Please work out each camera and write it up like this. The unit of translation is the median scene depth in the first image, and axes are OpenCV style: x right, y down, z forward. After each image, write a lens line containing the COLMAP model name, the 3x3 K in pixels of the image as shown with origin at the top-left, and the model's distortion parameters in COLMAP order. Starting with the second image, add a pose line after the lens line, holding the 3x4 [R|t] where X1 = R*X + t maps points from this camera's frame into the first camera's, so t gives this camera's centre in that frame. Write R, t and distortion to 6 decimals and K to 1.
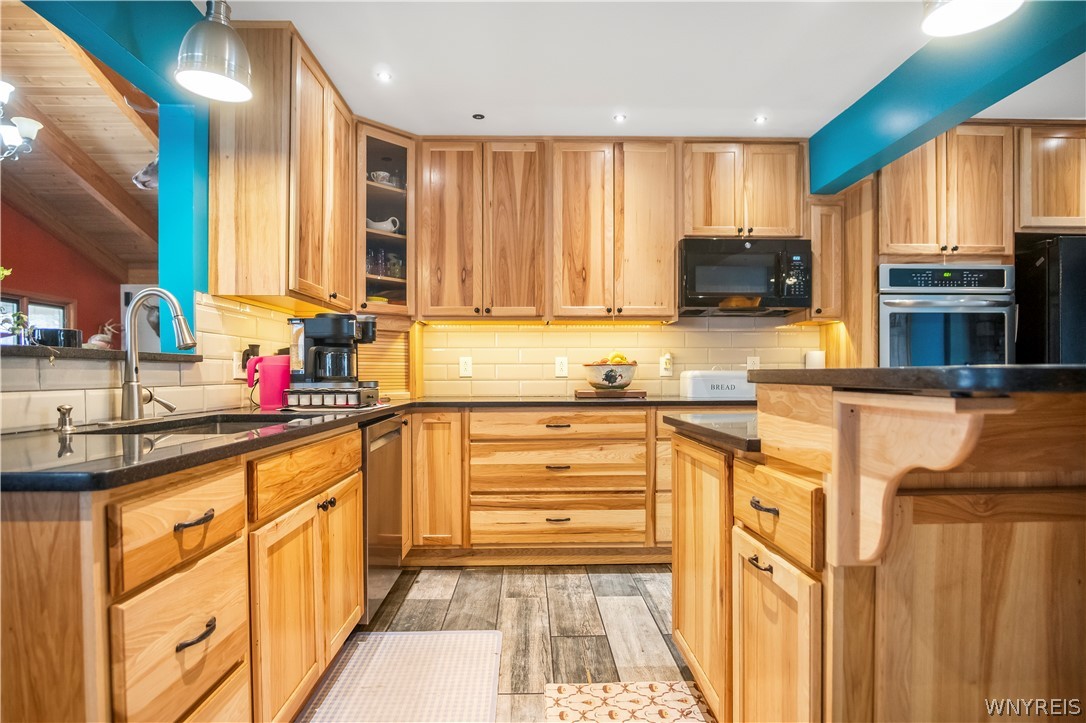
lens RADIAL K [[619.6, 0, 526.1], [0, 619.6, 378.5], [0, 0, 1]] dist [-0.033794, 0.001876]
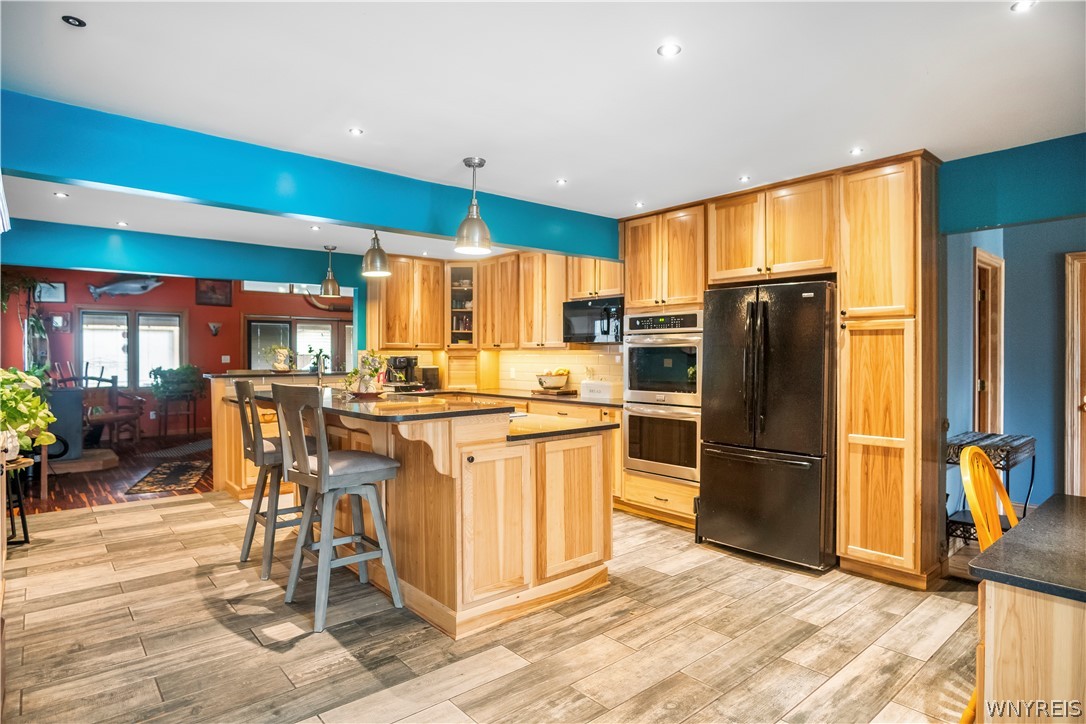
lens RADIAL K [[599.9, 0, 555.4], [0, 599.9, 354.7], [0, 0, 1]] dist [-0.029643, 0.007141]
pose [[0.654057, 0.003202, -0.756439, 1.580391], [-0.004141, 0.999991, 0.000652, -0.089478], [0.756434, 0.002706, 0.654064, -0.097190]]
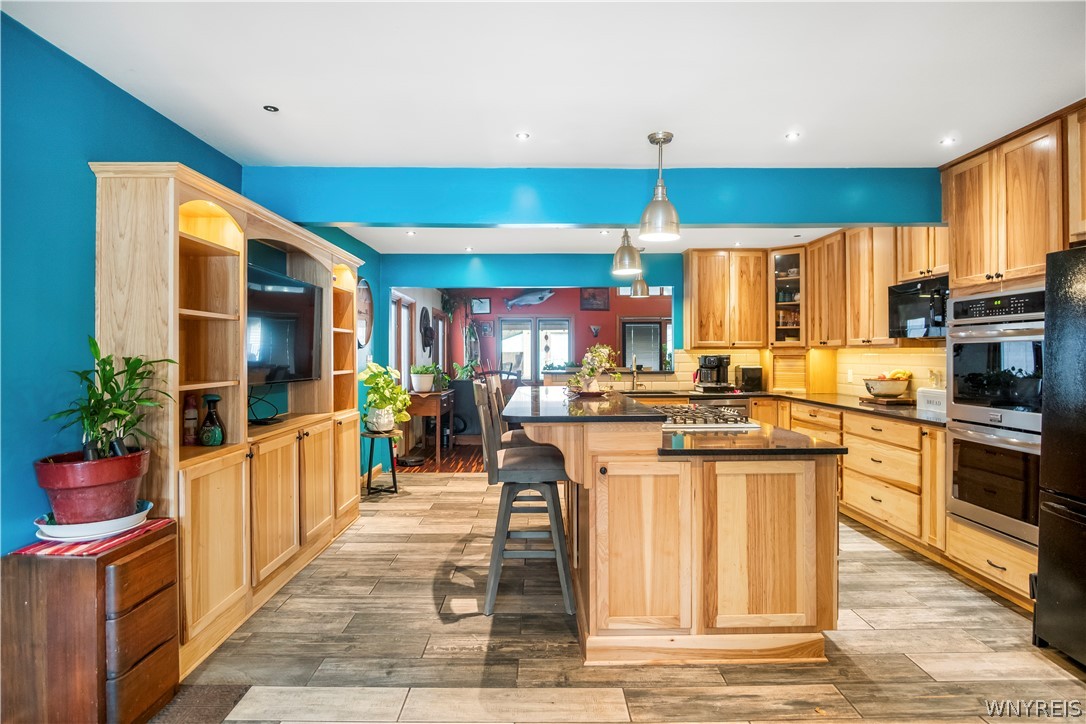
lens RADIAL K [[599.9, 0, 547.1], [0, 599.9, 351.4], [0, 0, 1]] dist [-0.029643, 0.007141]
pose [[-0.000014, -0.000346, -1.000000, 1.623712], [-0.002056, 0.999998, -0.000346, -0.091491], [0.999998, 0.002056, -0.000015, 0.286494]]
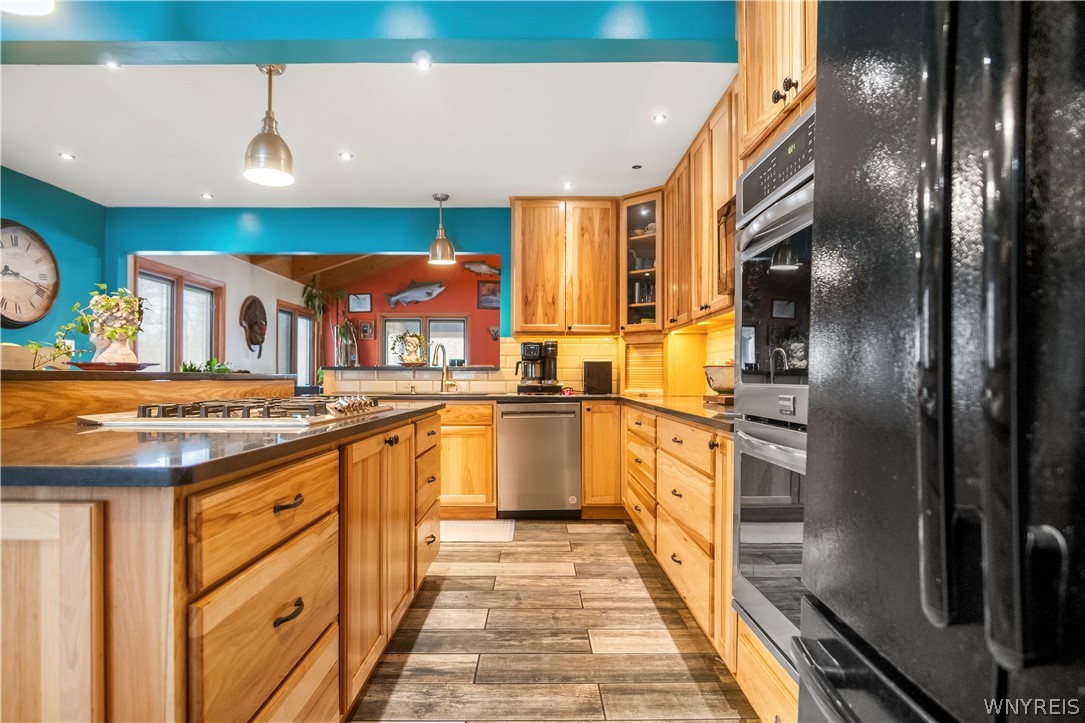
lens RADIAL K [[599.4, 0, 556.6], [0, 599.4, 372.0], [0, 0, 1]] dist [-0.029643, 0.007141]
pose [[0.011402, -0.005421, -0.999920, 1.107836], [-0.007788, 0.999954, -0.005510, -0.007932], [0.999905, 0.007850, 0.011359, 0.828619]]
